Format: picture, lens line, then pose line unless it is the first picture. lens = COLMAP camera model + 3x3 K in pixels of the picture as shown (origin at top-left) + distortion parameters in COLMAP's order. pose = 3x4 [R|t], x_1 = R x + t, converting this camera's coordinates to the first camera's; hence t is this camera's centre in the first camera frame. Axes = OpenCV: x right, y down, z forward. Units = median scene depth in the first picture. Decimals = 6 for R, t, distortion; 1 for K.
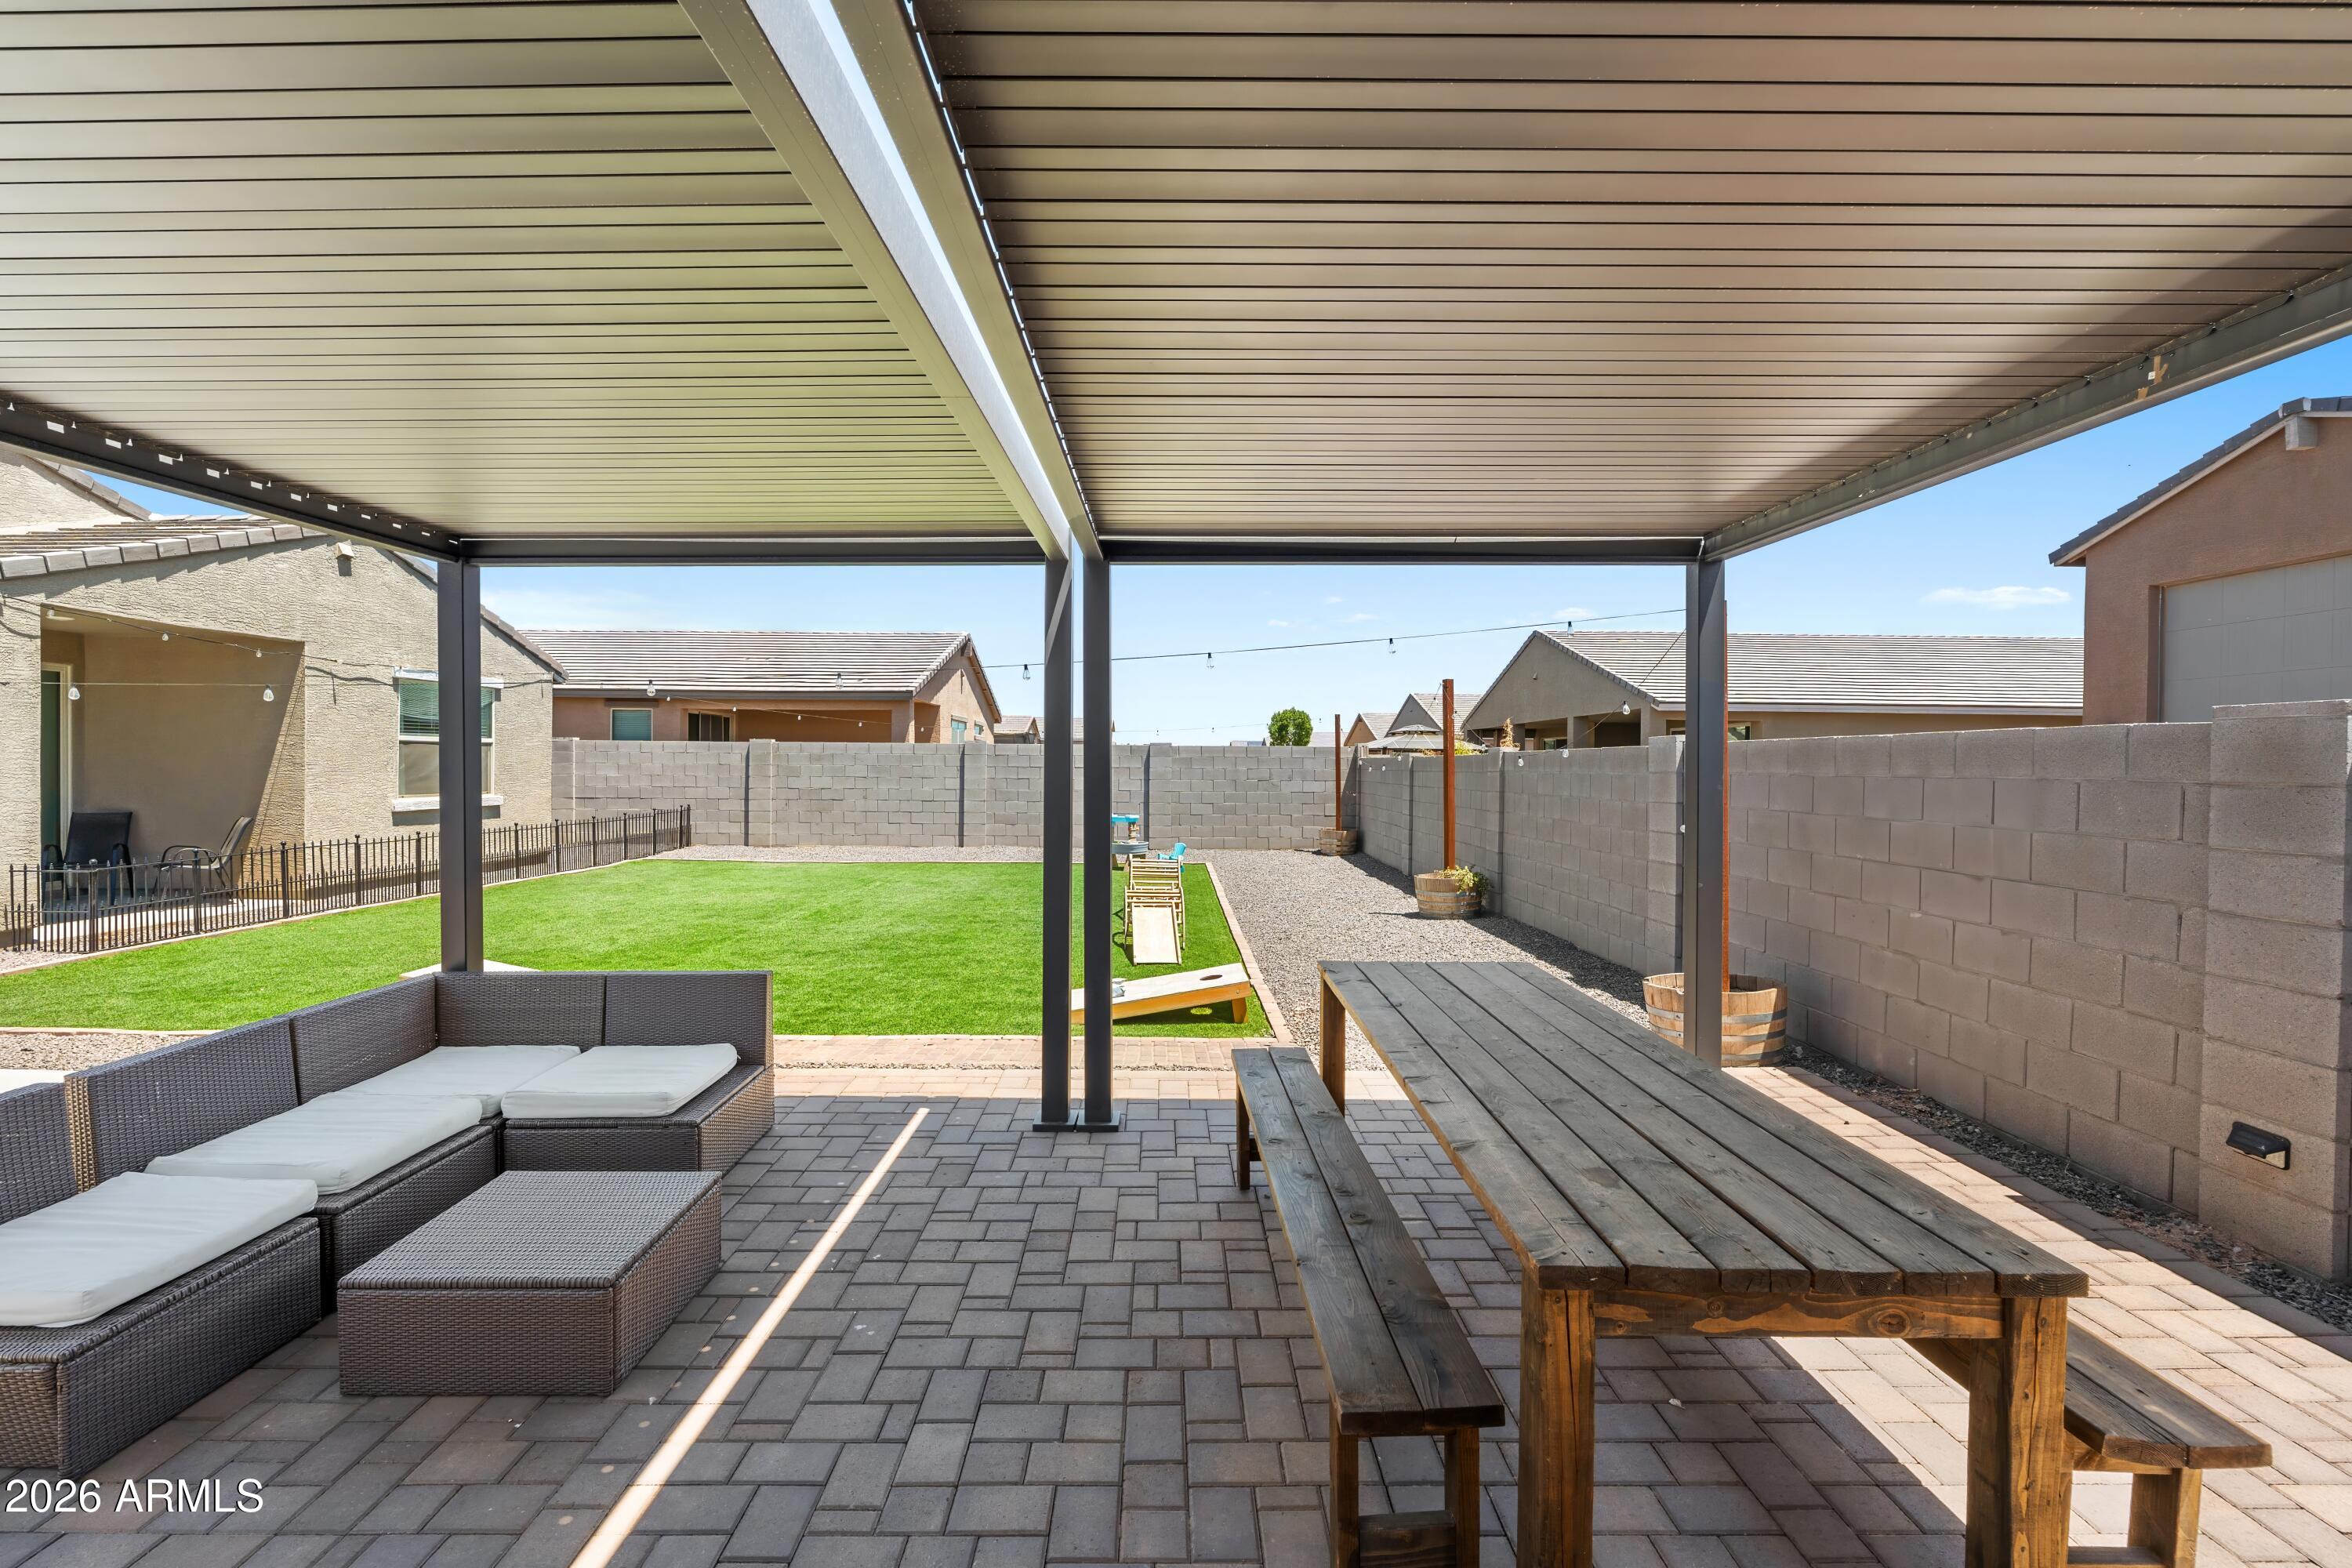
lens RADIAL K [[1003.8, 0, 1176.0], [0, 1003.8, 784.0], [0, 0, 1]] dist [-0.000144, -0.000060]
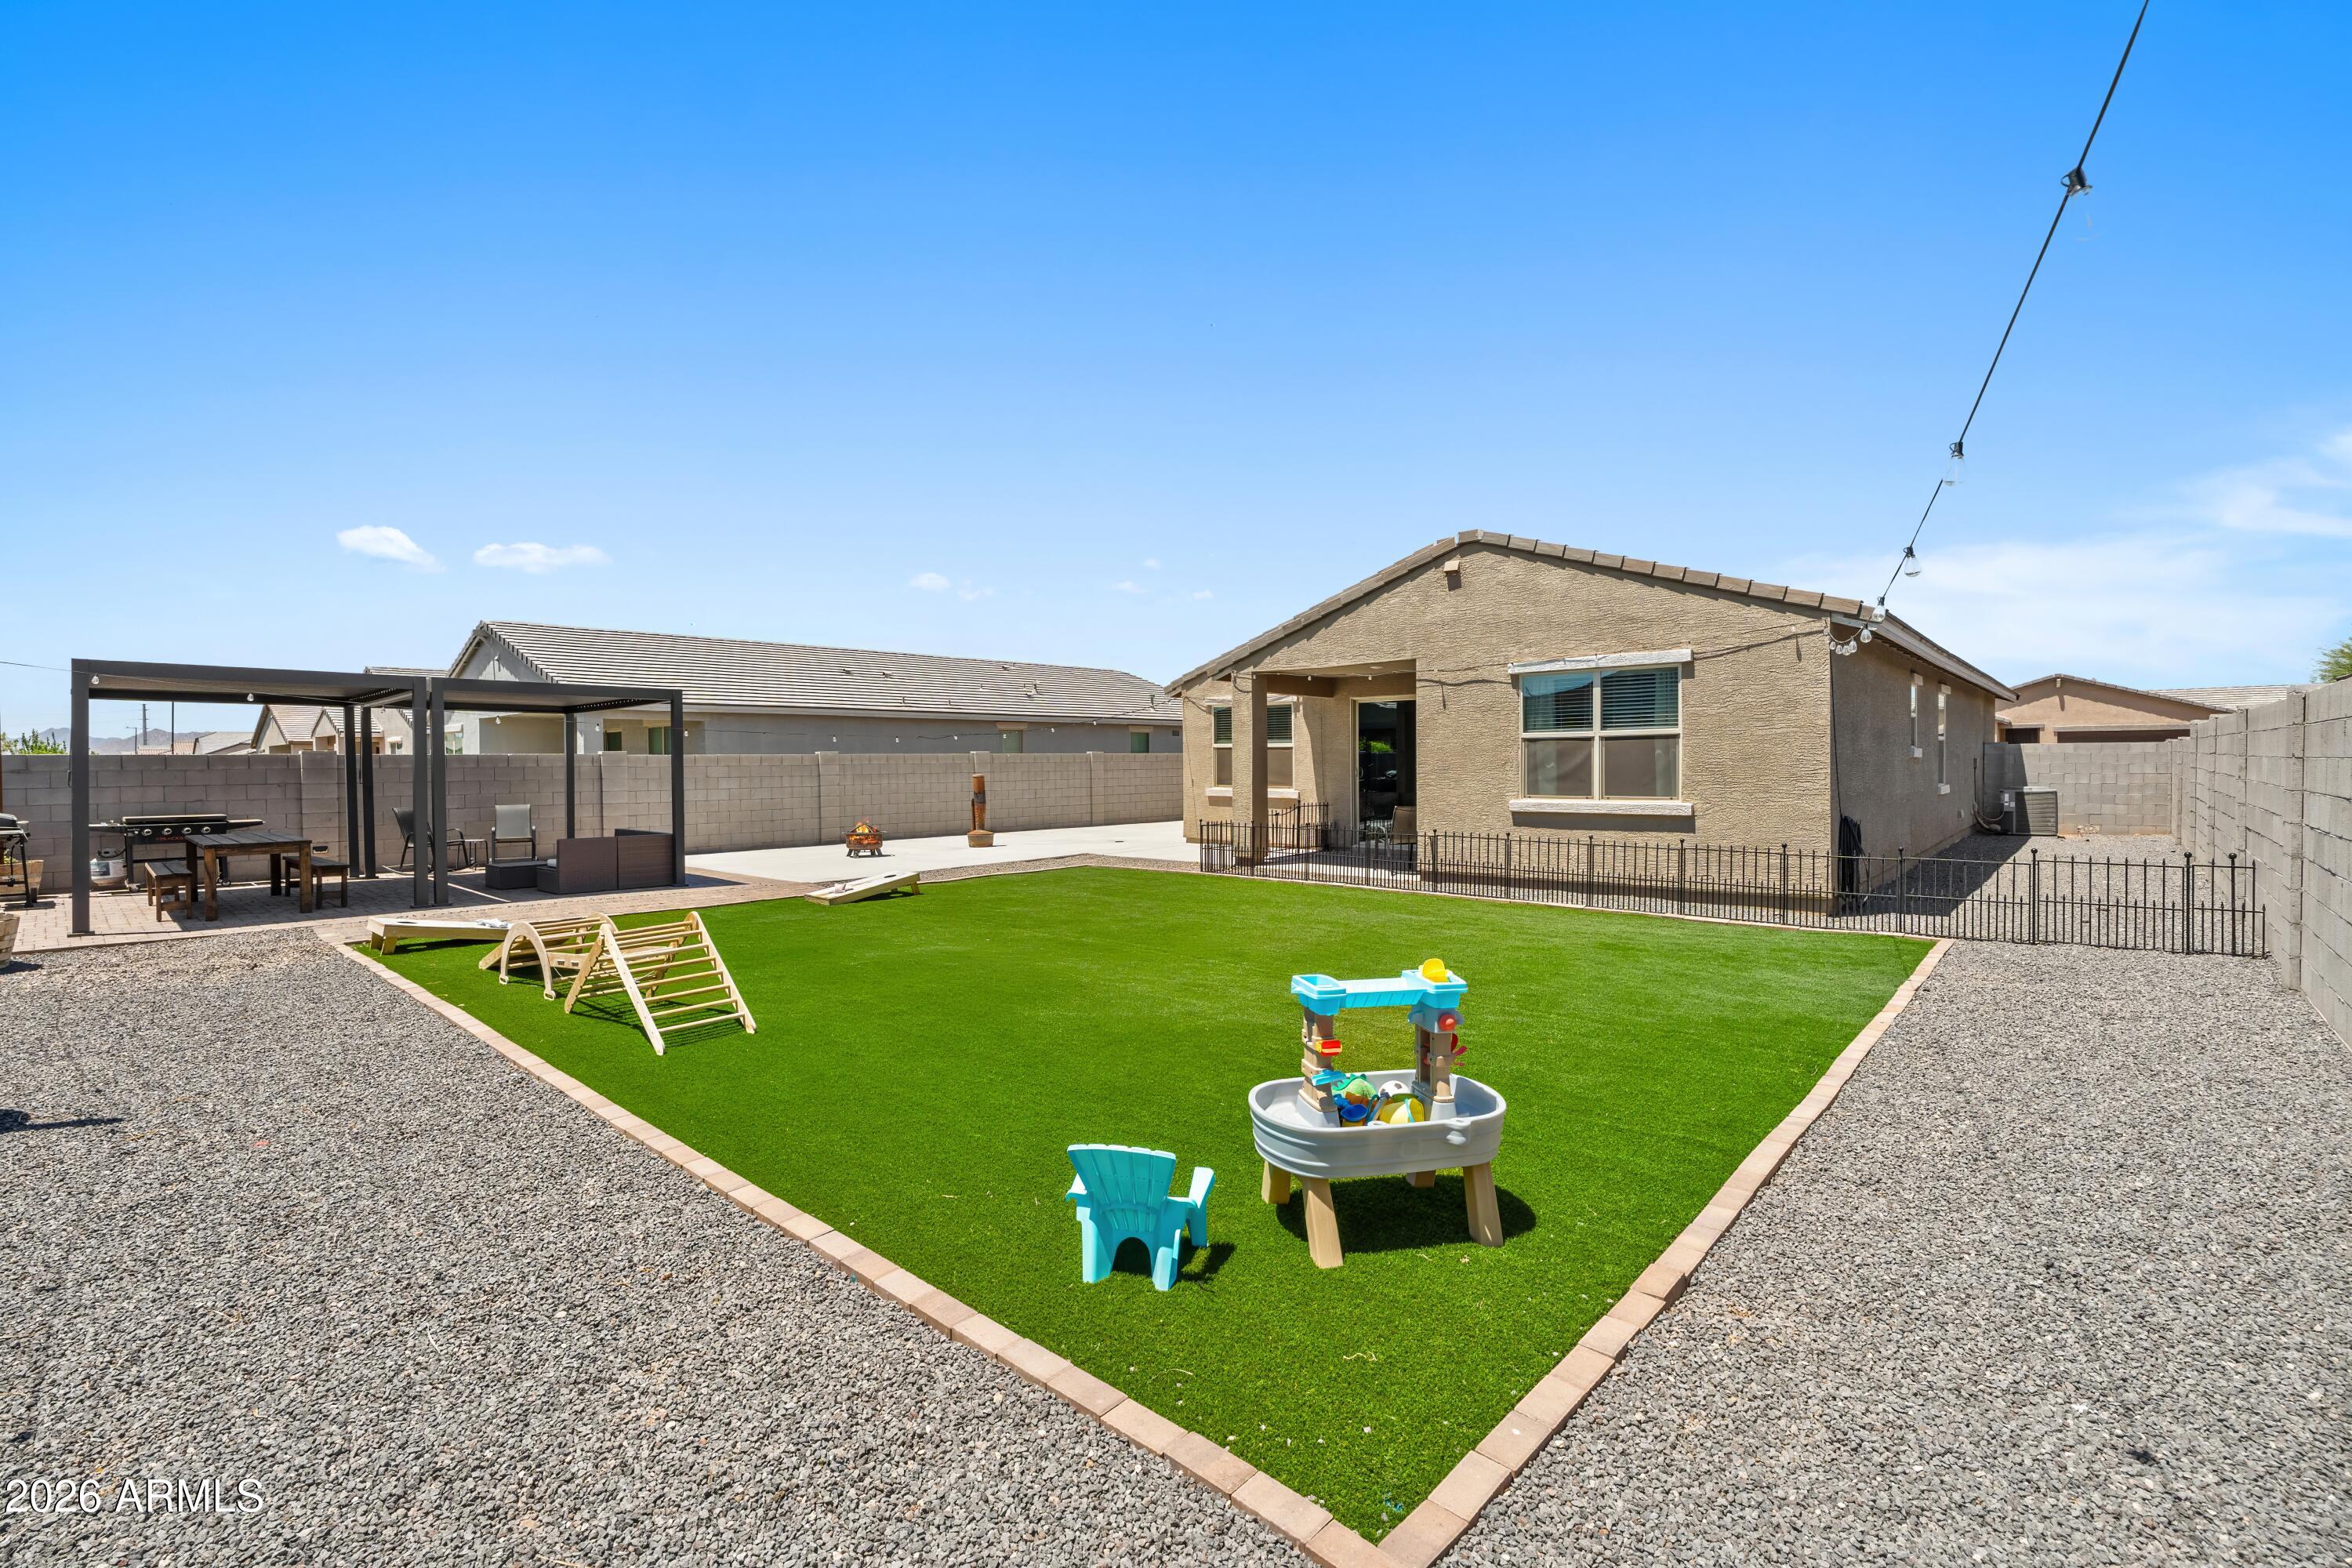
lens RADIAL K [[1003.8, 0, 1176.0], [0, 1003.8, 784.0], [0, 0, 1]] dist [-0.000144, -0.000060]
pose [[-0.665315, 0.022760, -0.746216, 0.178780], [-0.005099, 0.999373, 0.035028, -0.032580], [0.746545, 0.027109, -0.664782, 1.443788]]
